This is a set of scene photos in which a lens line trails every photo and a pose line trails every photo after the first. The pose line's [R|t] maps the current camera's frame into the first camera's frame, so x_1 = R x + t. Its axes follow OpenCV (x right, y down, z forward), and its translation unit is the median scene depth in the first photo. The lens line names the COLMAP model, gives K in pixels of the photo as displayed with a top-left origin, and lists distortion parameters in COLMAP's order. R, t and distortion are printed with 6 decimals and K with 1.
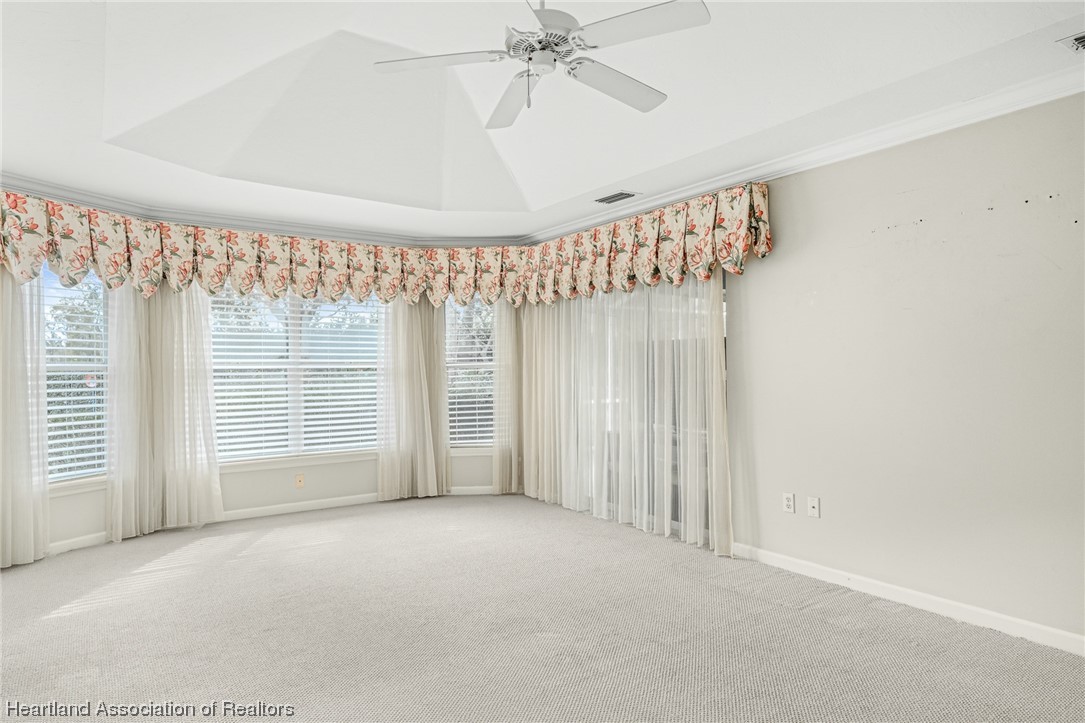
lens RADIAL K [[639.4, 0, 541.3], [0, 639.4, 367.2], [0, 0, 1]] dist [0.035851, 0.002894]
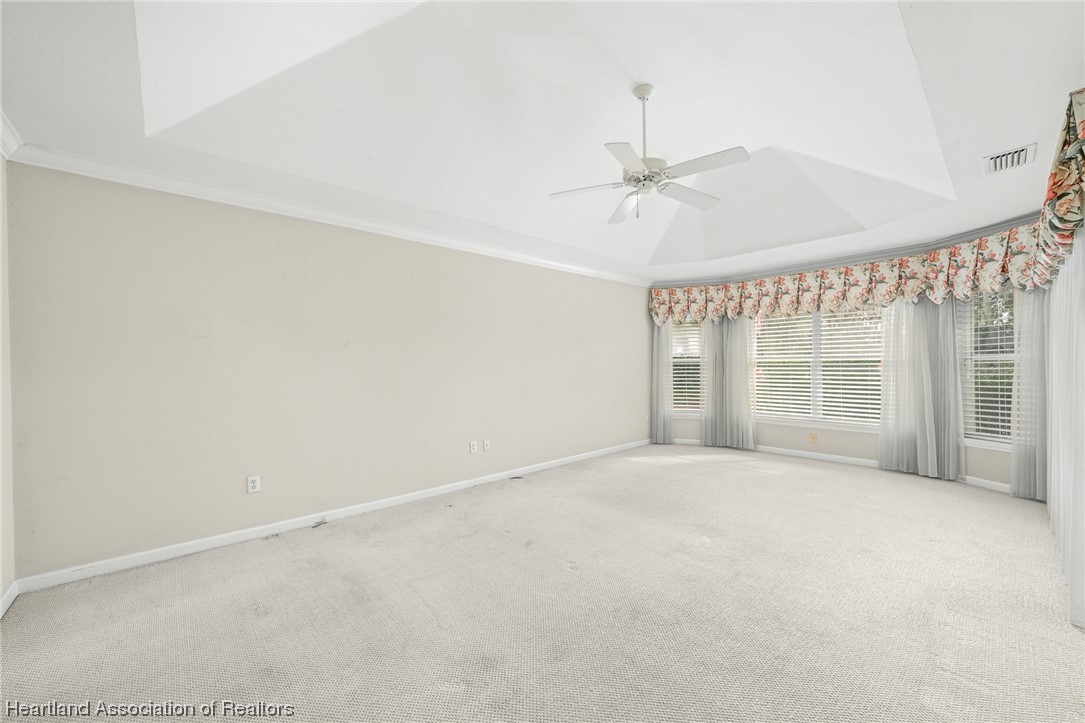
lens RADIAL K [[407.6, 0, 541.4], [0, 407.6, 365.1], [0, 0, 1]] dist [-0.000737, -0.001118]
pose [[0.149555, 0.003625, -0.988747, 0.441709], [0.000011, 0.999993, 0.003668, 0.007295], [0.988753, -0.000560, 0.149554, 0.247621]]
